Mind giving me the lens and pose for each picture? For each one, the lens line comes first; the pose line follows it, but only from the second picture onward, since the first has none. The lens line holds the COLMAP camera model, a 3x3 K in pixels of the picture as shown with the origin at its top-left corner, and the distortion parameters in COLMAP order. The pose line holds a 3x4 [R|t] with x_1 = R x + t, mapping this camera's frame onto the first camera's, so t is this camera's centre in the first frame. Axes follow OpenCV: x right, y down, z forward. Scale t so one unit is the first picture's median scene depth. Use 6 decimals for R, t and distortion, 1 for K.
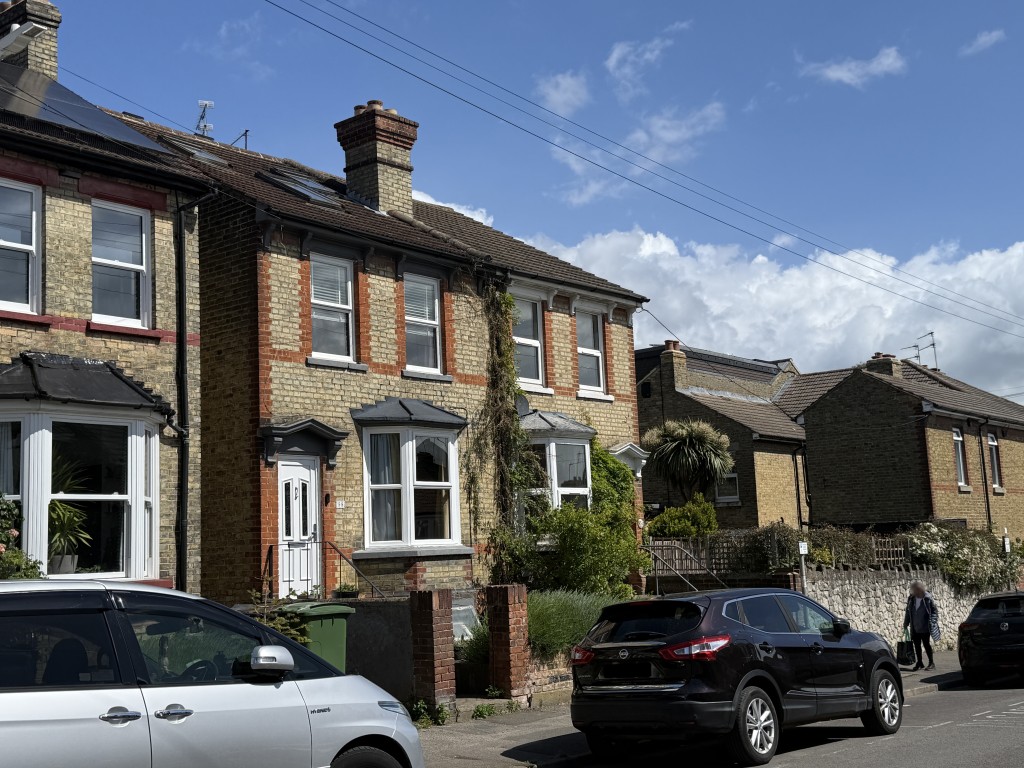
lens RADIAL K [[1233.0, 0, 512.7], [0, 1233.0, 382.1], [0, 0, 1]] dist [-0.001819, 0.000000]
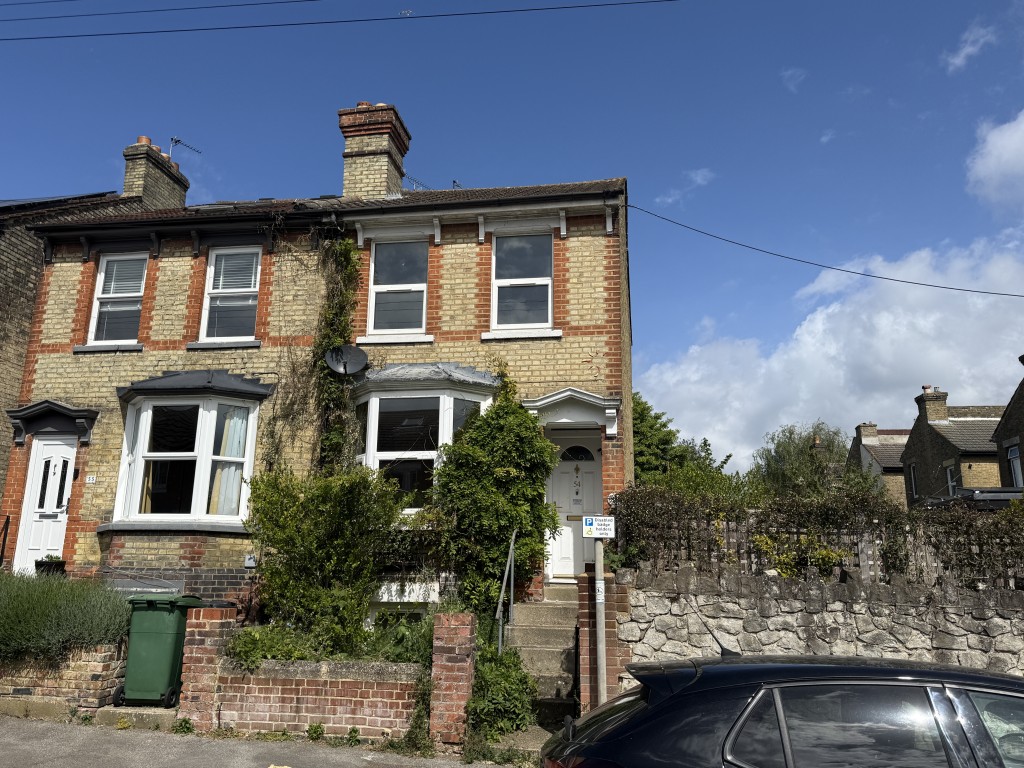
lens RADIAL K [[764.4, 0, 511.9], [0, 764.4, 388.2], [0, 0, 1]] dist [-0.000619, -0.012262]
pose [[0.524244, -0.143992, -0.839306, 0.583972], [0.089556, 0.989458, -0.113813, 0.124878], [0.846846, -0.015499, 0.531612, 0.929809]]
